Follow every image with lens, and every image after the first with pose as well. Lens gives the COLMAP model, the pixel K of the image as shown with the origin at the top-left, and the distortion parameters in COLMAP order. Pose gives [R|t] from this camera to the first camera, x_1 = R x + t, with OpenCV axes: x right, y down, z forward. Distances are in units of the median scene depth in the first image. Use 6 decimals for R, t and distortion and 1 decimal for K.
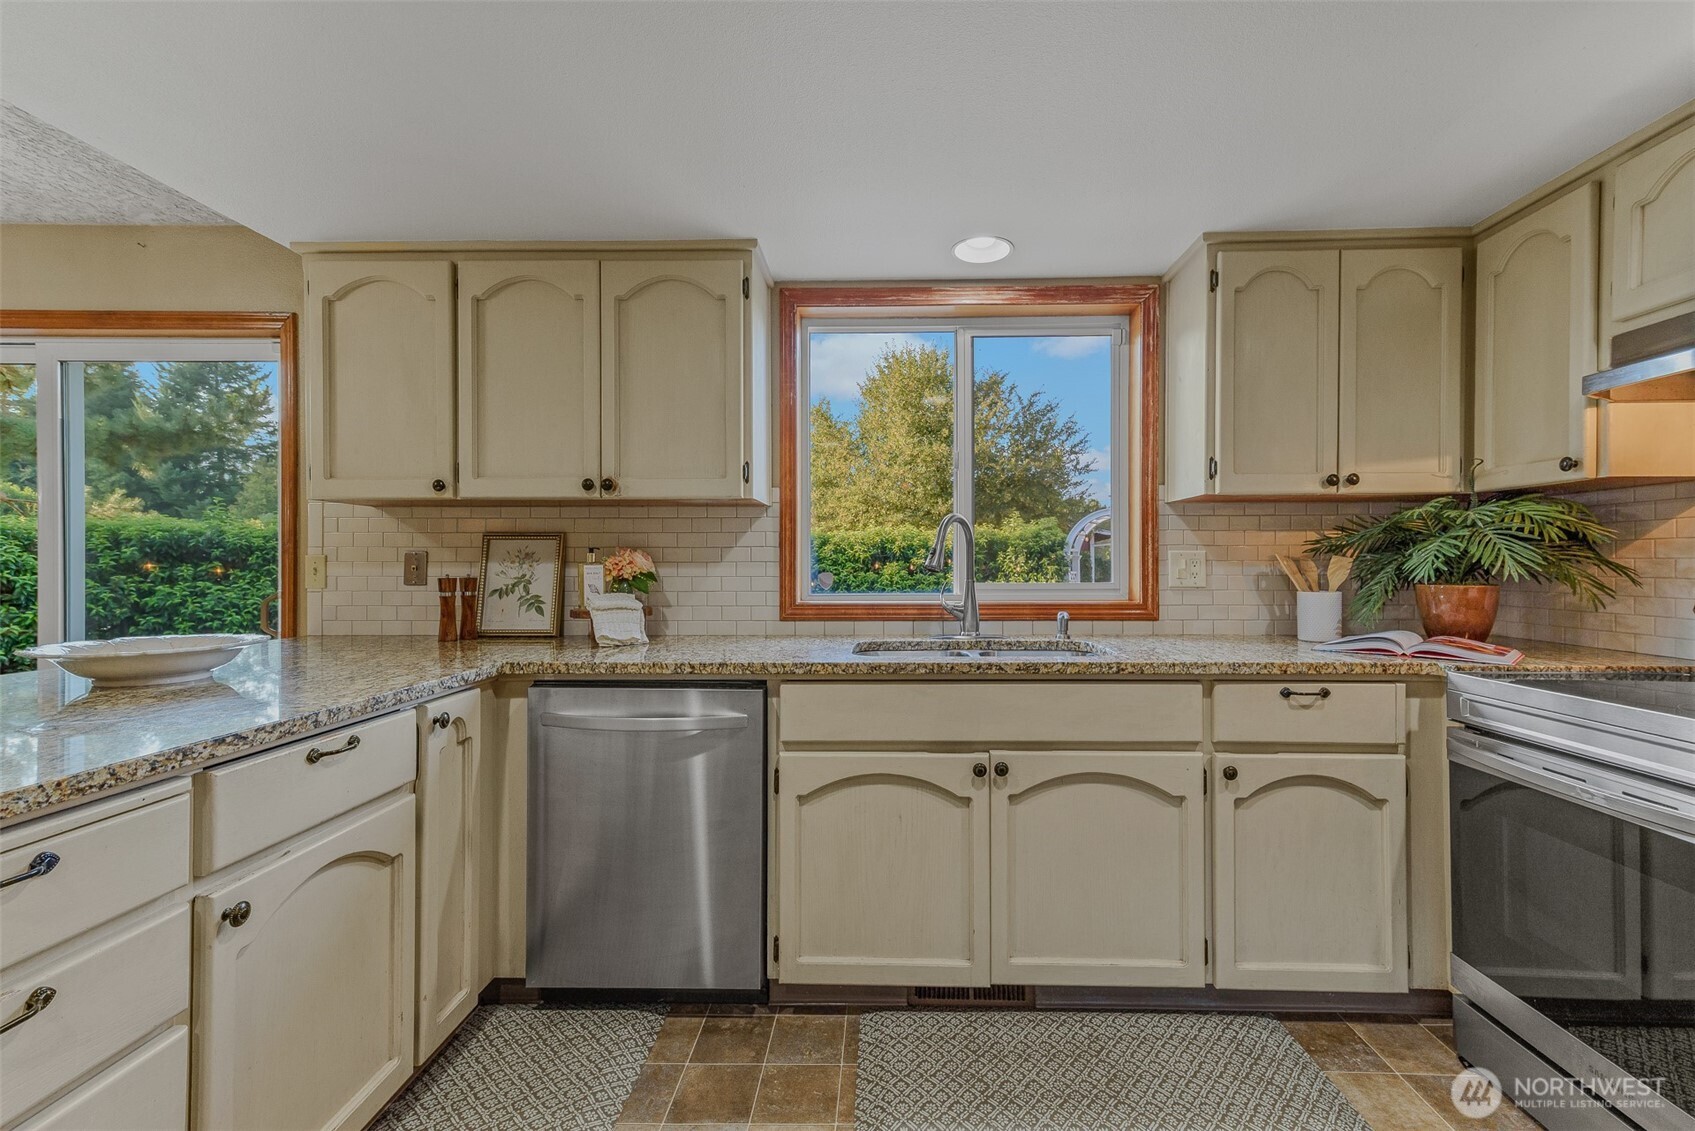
lens RADIAL K [[734.0, 0, 867.6], [0, 734.0, 571.0], [0, 0, 1]] dist [0.016425, 0.000120]
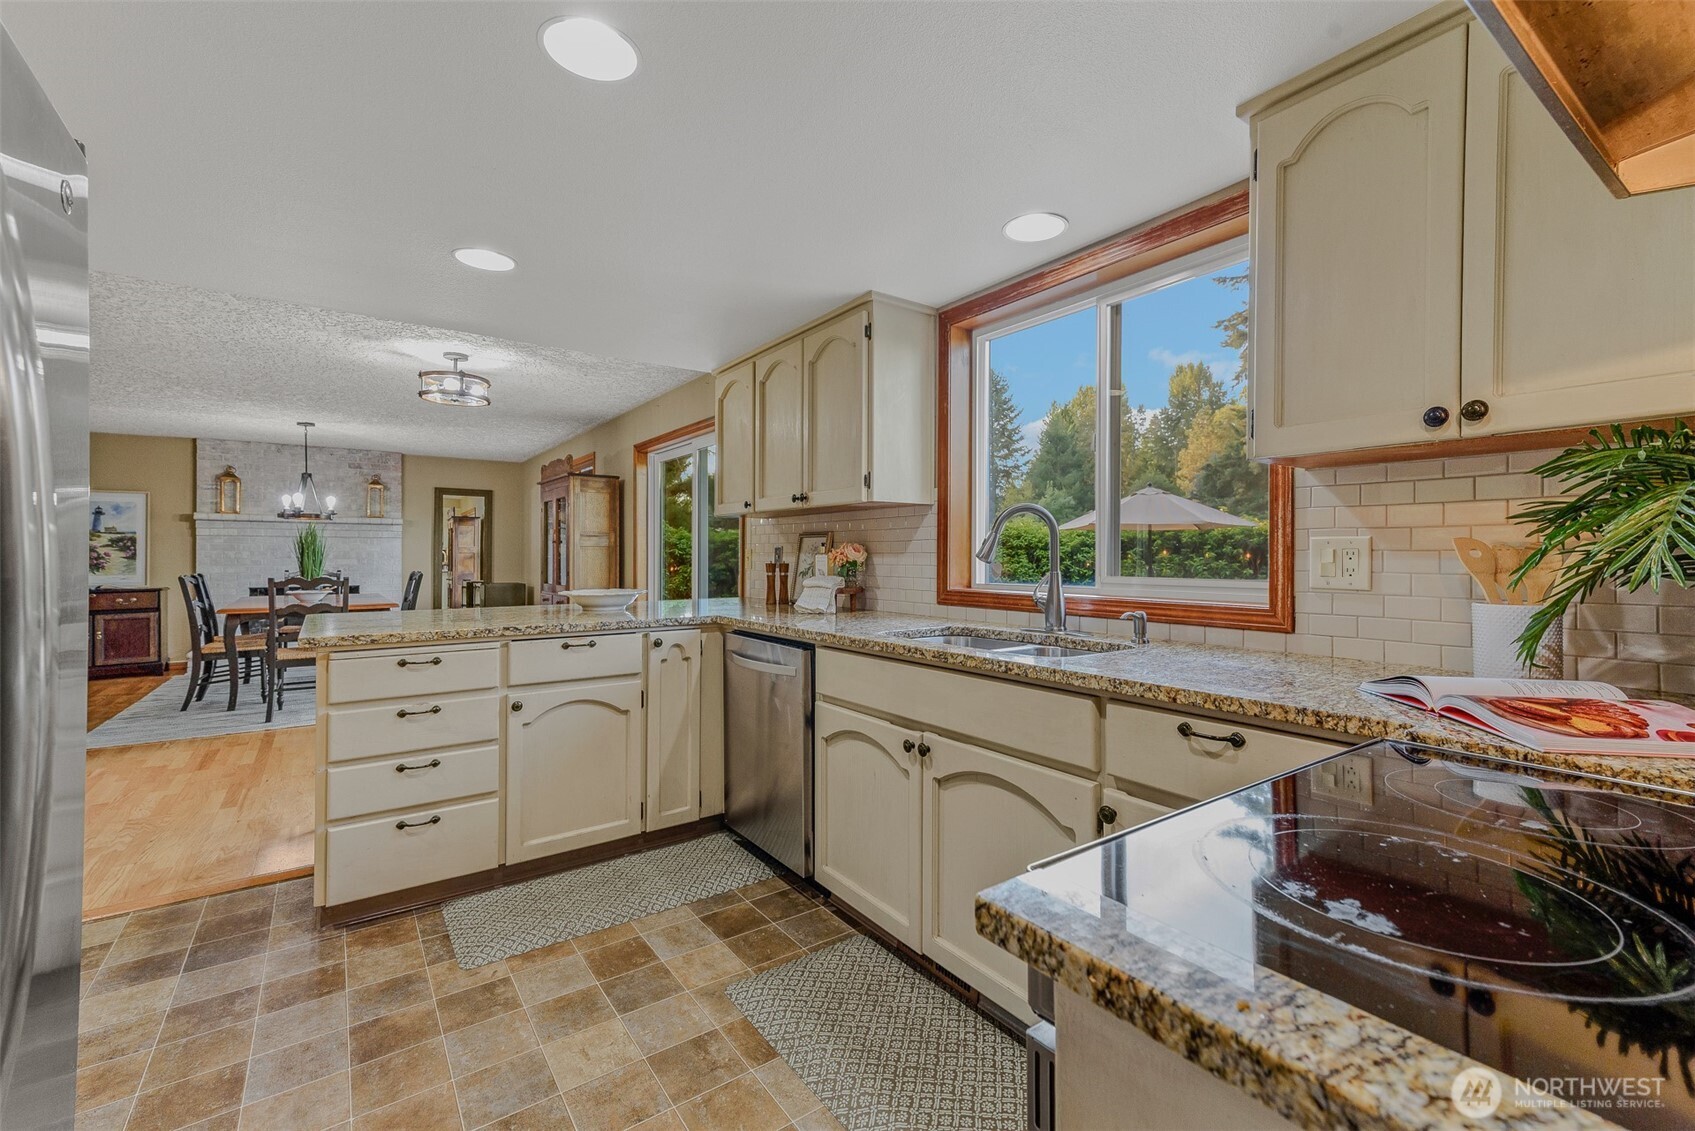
lens RADIAL K [[711.7, 0, 847.5], [0, 711.7, 565.5], [0, 0, 1]] dist [0.014860, 0.000019]
pose [[0.603549, 0.013880, -0.797205, 0.775373], [-0.011883, 0.999894, 0.008412, -0.000611], [0.797237, 0.004396, 0.603650, 0.250618]]
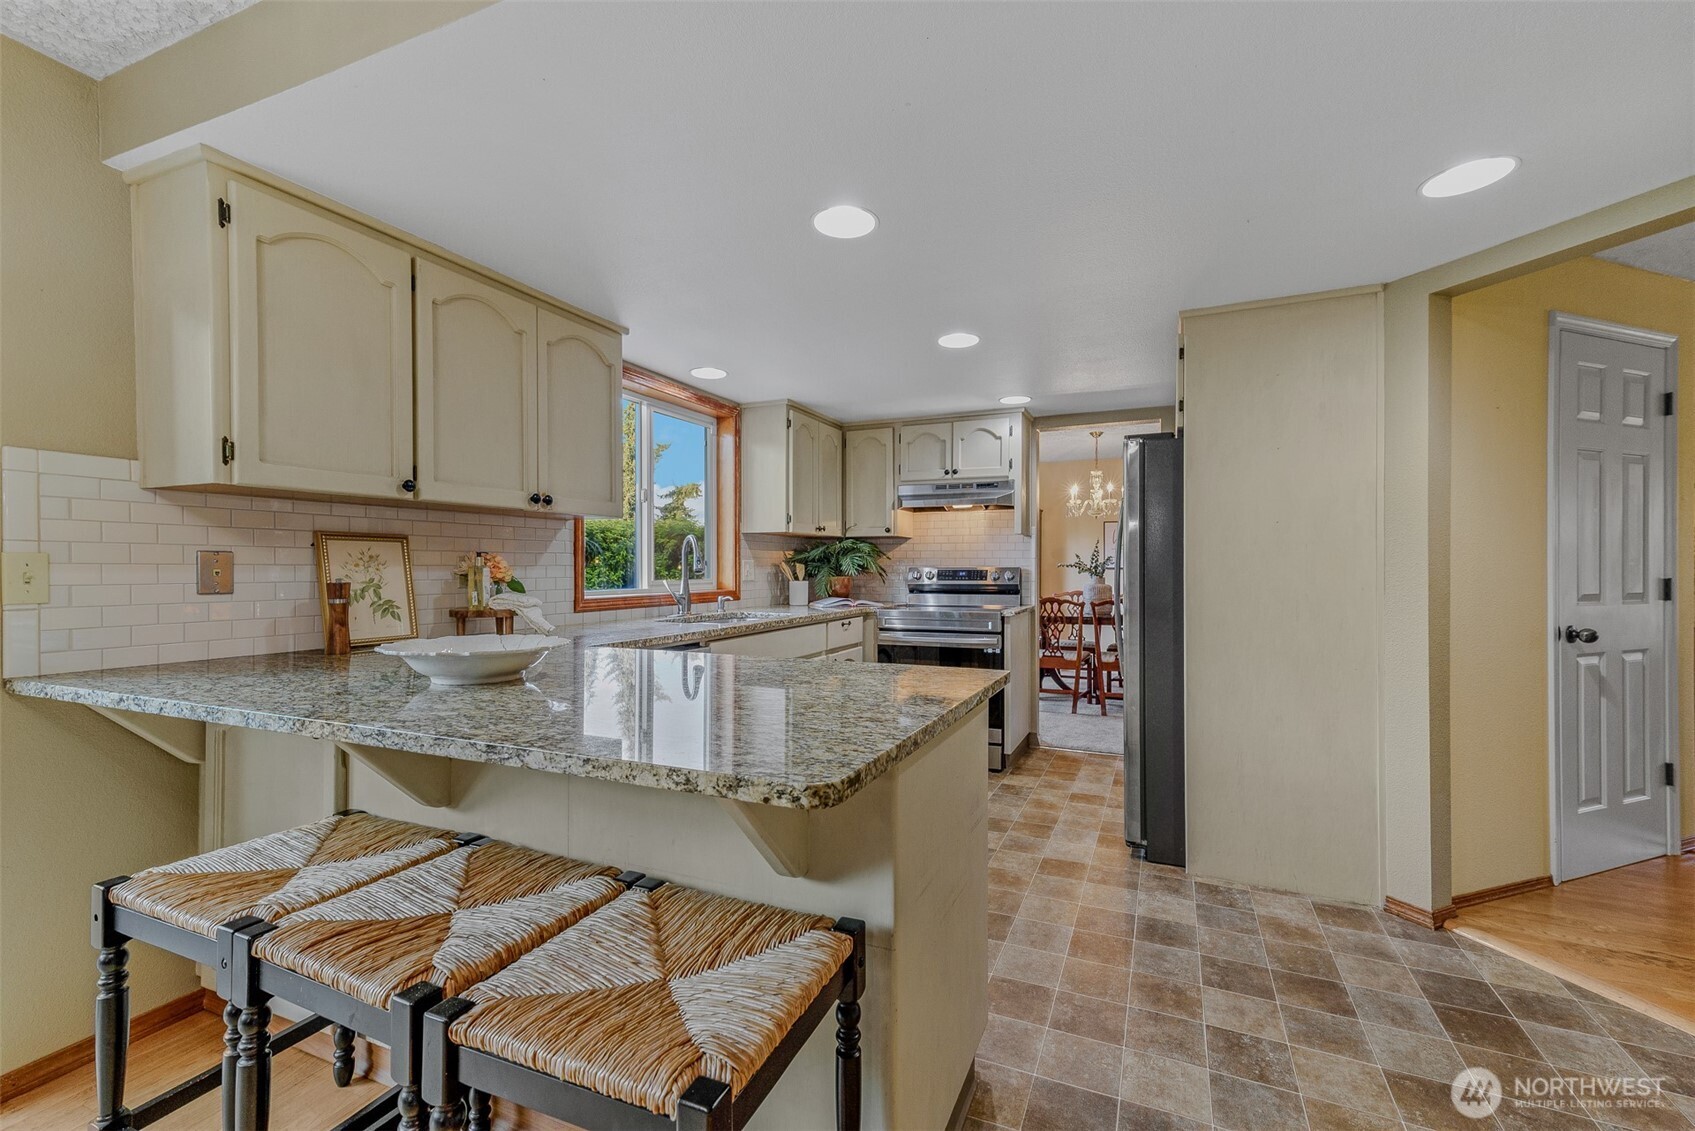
lens RADIAL K [[734.0, 0, 867.6], [0, 734.0, 571.0], [0, 0, 1]] dist [0.016425, 0.000120]
pose [[0.363764, -0.004319, 0.931481, -1.257651], [0.005506, 0.999982, 0.002486, -0.004018], [-0.931475, 0.004225, 0.363781, 0.092439]]
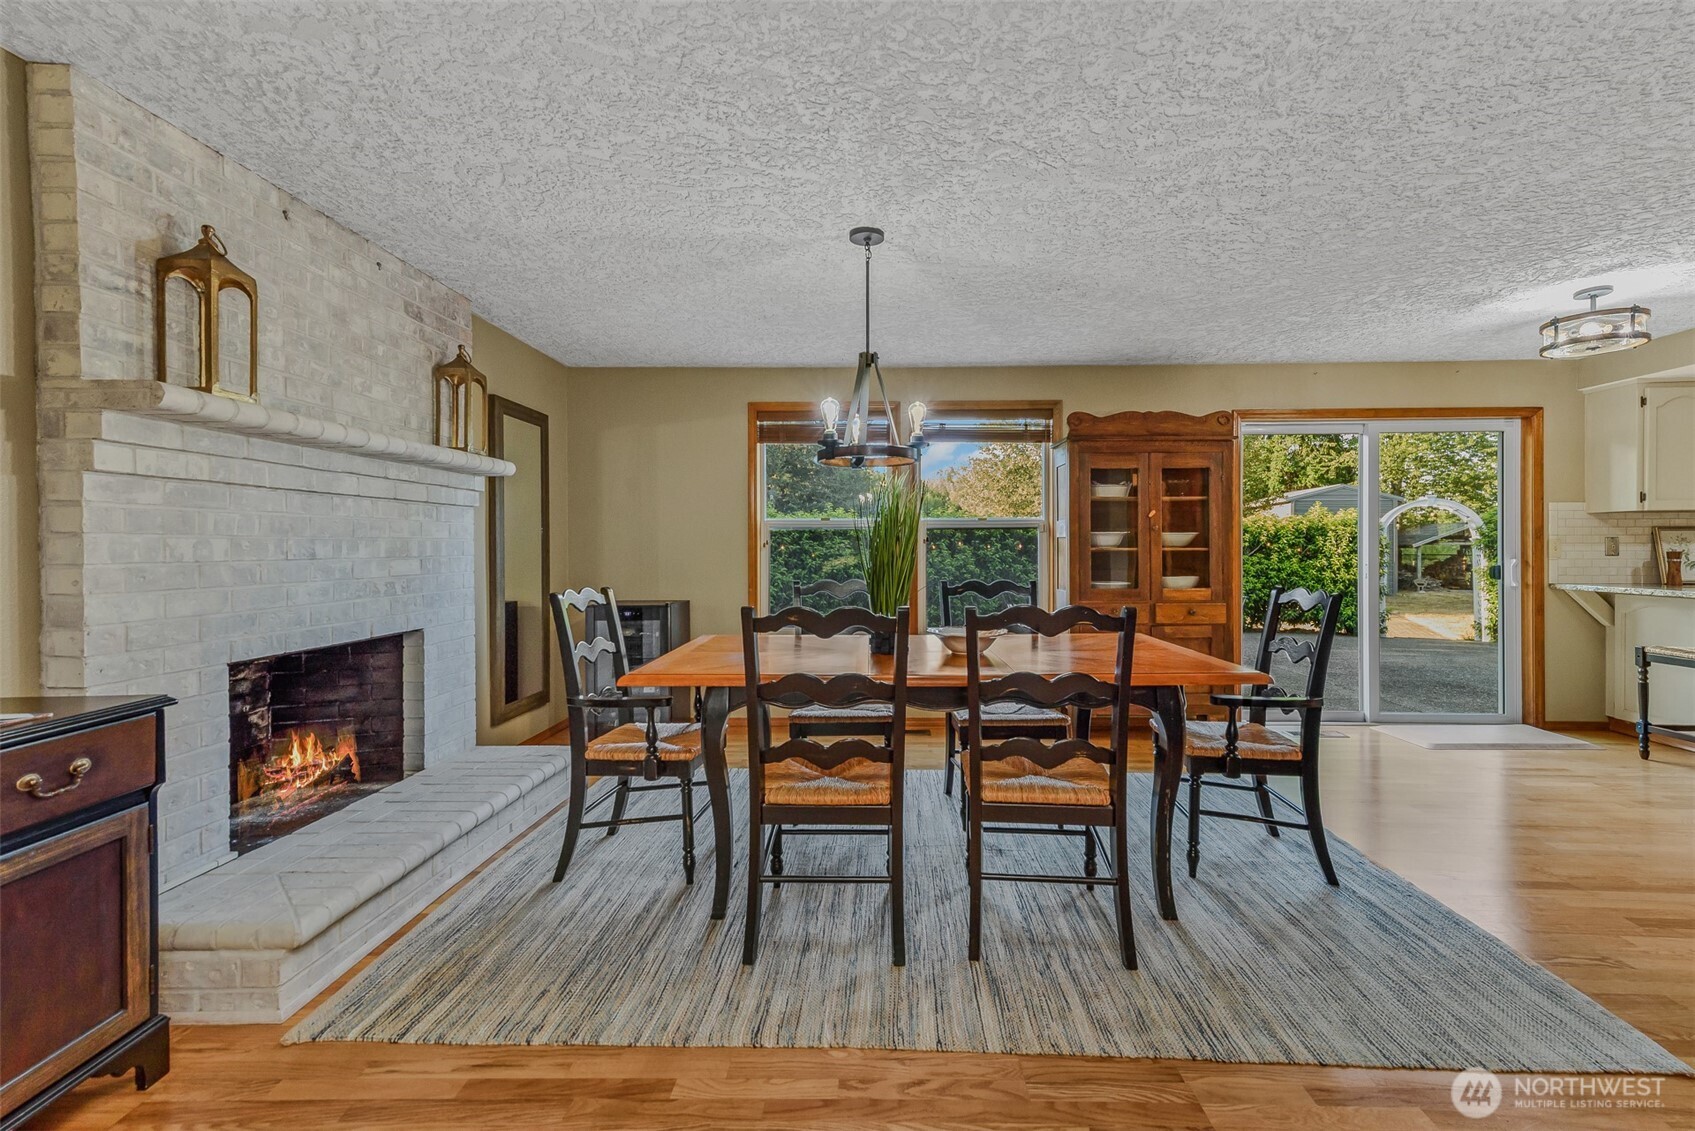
lens RADIAL K [[752.3, 0, 847.5], [0, 752.3, 565.5], [0, 0, 1]] dist [0.003430, 0.000343]
pose [[0.999996, -0.000740, -0.002581, -2.889382], [0.000773, 0.999915, 0.013042, 0.020613], [0.002571, -0.013044, 0.999912, -1.010025]]
